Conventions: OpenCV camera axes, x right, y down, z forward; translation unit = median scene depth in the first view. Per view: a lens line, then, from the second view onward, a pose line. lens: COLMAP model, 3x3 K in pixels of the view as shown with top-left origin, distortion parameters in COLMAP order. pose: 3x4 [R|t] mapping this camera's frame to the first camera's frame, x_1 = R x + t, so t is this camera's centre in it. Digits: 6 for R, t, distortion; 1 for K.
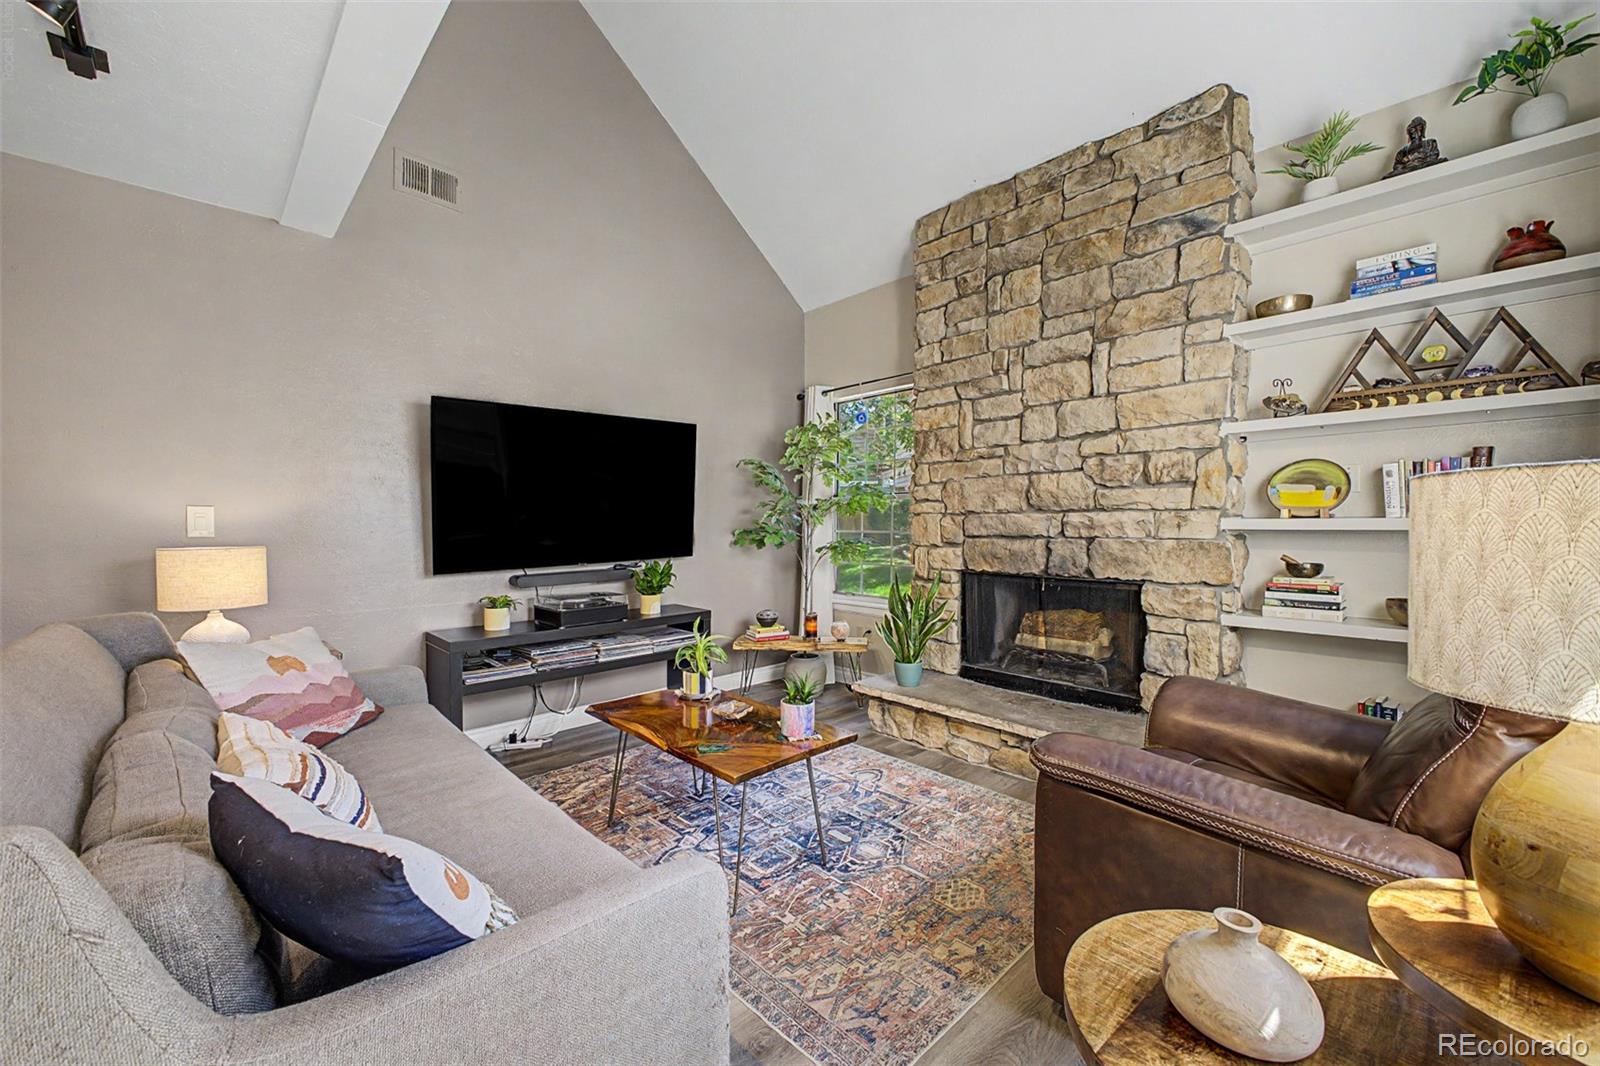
lens RADIAL K [[626.2, 0, 802.7], [0, 626.2, 530.8], [0, 0, 1]] dist [0.013330, -0.002291]
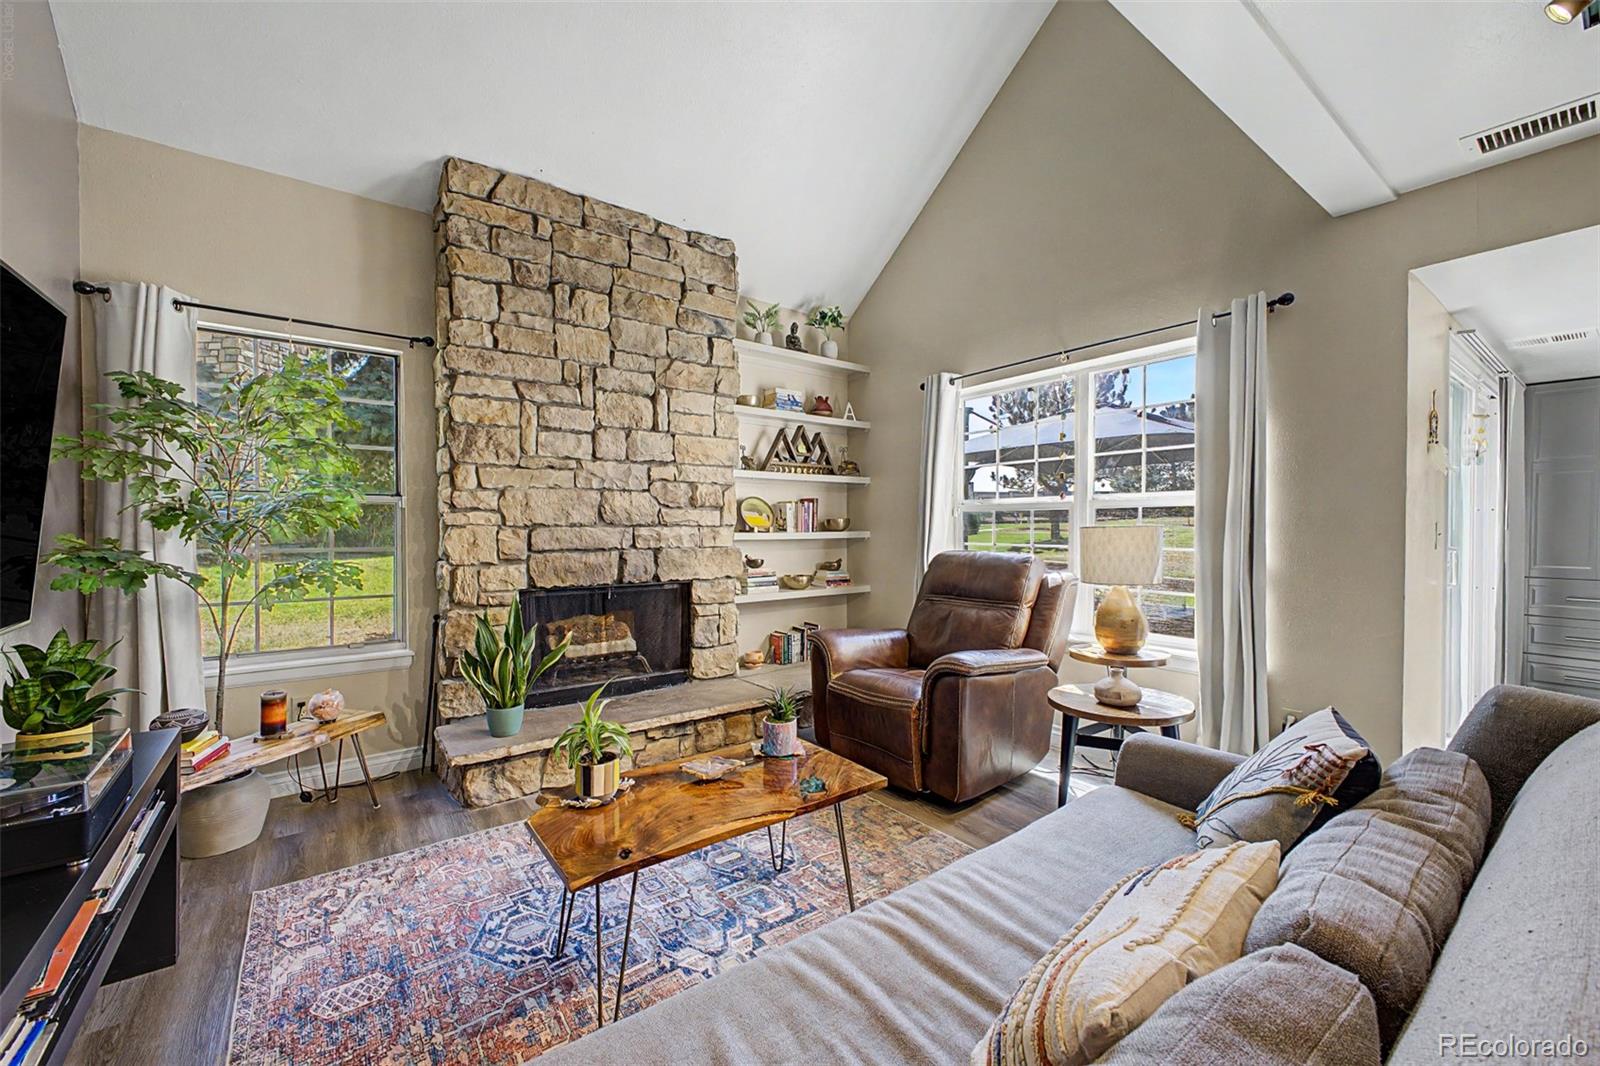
lens RADIAL K [[626.2, 0, 797.2], [0, 626.2, 530.3], [0, 0, 1]] dist [0.013330, -0.002291]
pose [[0.126251, -0.003028, 0.991994, -0.666377], [0.005866, 0.999980, 0.002305, -0.024007], [-0.991981, 0.005528, 0.126266, 0.559348]]
